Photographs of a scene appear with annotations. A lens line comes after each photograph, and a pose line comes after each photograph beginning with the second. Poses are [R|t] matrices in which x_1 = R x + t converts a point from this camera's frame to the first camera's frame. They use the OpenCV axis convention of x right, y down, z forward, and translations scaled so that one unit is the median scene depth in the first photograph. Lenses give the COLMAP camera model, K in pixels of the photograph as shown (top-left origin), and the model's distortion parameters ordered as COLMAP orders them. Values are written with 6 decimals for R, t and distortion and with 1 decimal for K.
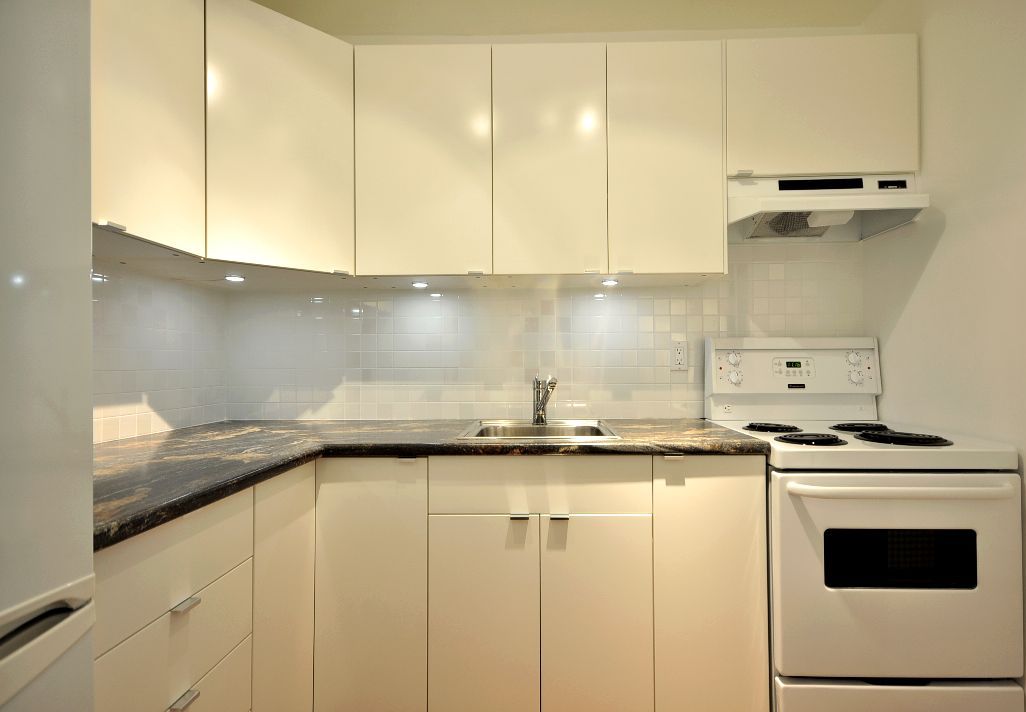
lens RADIAL K [[559.2, 0, 513.0], [0, 559.2, 356.0], [0, 0, 1]] dist [0.016820, -0.000379]
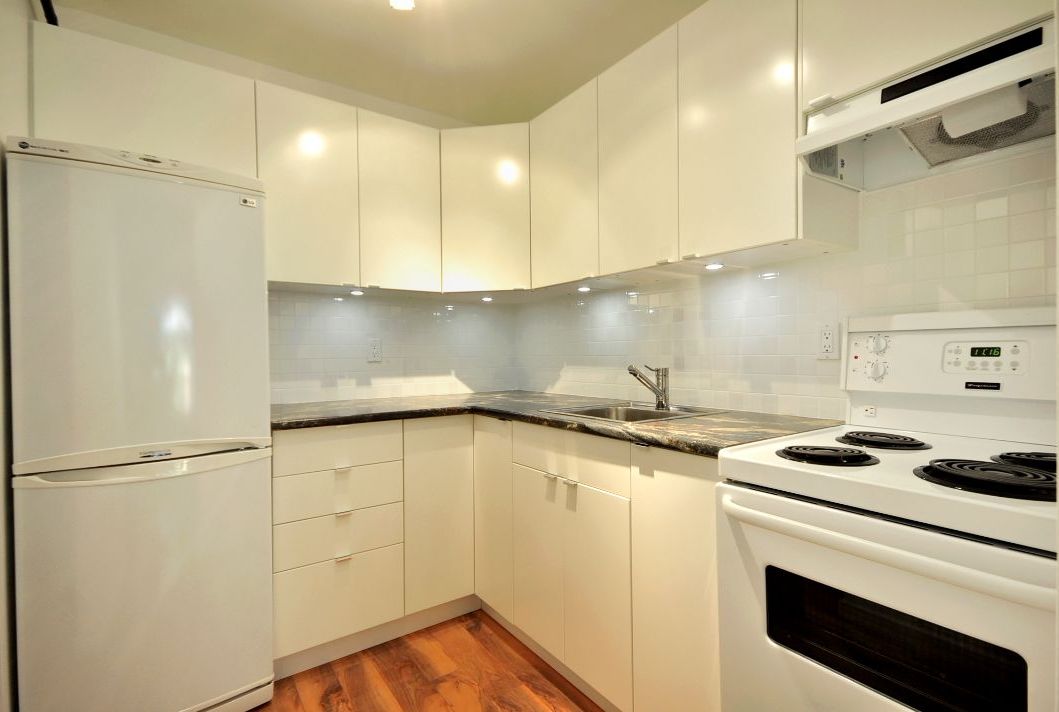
lens RADIAL K [[507.1, 0, 529.5], [0, 507.1, 356.0], [0, 0, 1]] dist [0.040923, 0.000482]
pose [[0.583831, 0.002842, -0.811870, 0.727648], [0.018344, 0.999692, 0.016691, 0.000472], [0.811668, -0.024638, 0.583600, 0.251713]]
